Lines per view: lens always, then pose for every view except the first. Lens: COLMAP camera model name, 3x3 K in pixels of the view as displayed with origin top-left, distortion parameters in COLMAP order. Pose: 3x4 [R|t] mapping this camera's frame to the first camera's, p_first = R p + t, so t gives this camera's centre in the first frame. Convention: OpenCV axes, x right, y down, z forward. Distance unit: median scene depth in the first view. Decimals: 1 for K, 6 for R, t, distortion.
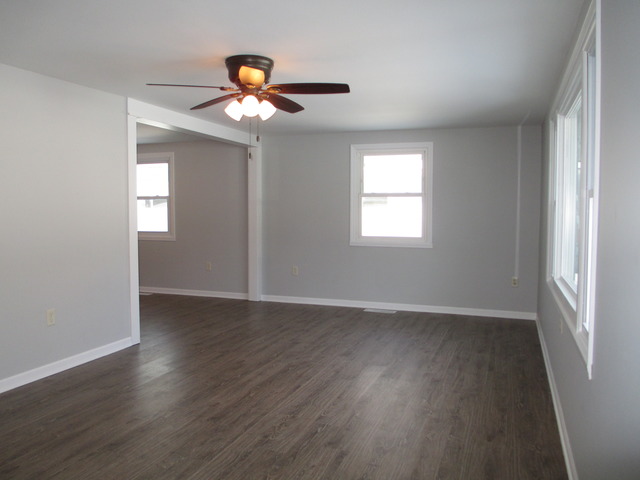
lens RADIAL K [[542.6, 0, 320.0], [0, 542.6, 240.0], [0, 0, 1]] dist [-0.012427, 0.001617]
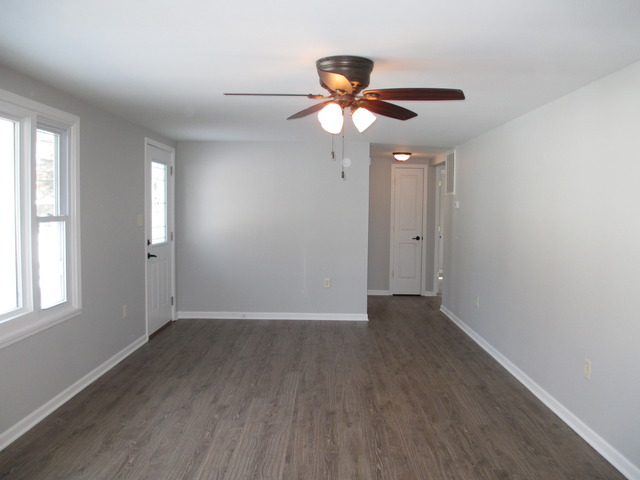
lens RADIAL K [[542.6, 0, 320.0], [0, 542.6, 240.0], [0, 0, 1]] dist [-0.012427, 0.001617]
pose [[-0.945672, 0.007228, -0.325041, 0.197296], [-0.030123, 0.993505, 0.109732, -0.161899], [0.323723, 0.113562, -0.939312, 1.971823]]
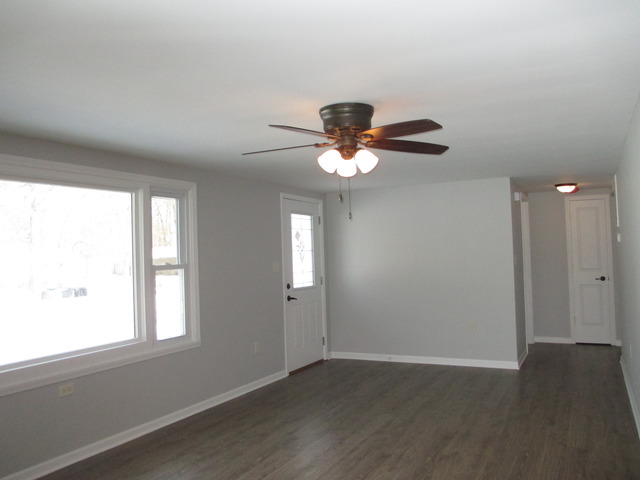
lens RADIAL K [[542.6, 0, 320.0], [0, 542.6, 240.0], [0, 0, 1]] dist [-0.012427, 0.001617]
pose [[-0.991427, 0.031273, 0.126863, -0.209128], [0.034500, 0.999133, 0.023320, -0.152890], [-0.126024, 0.027496, -0.991646, 2.062513]]
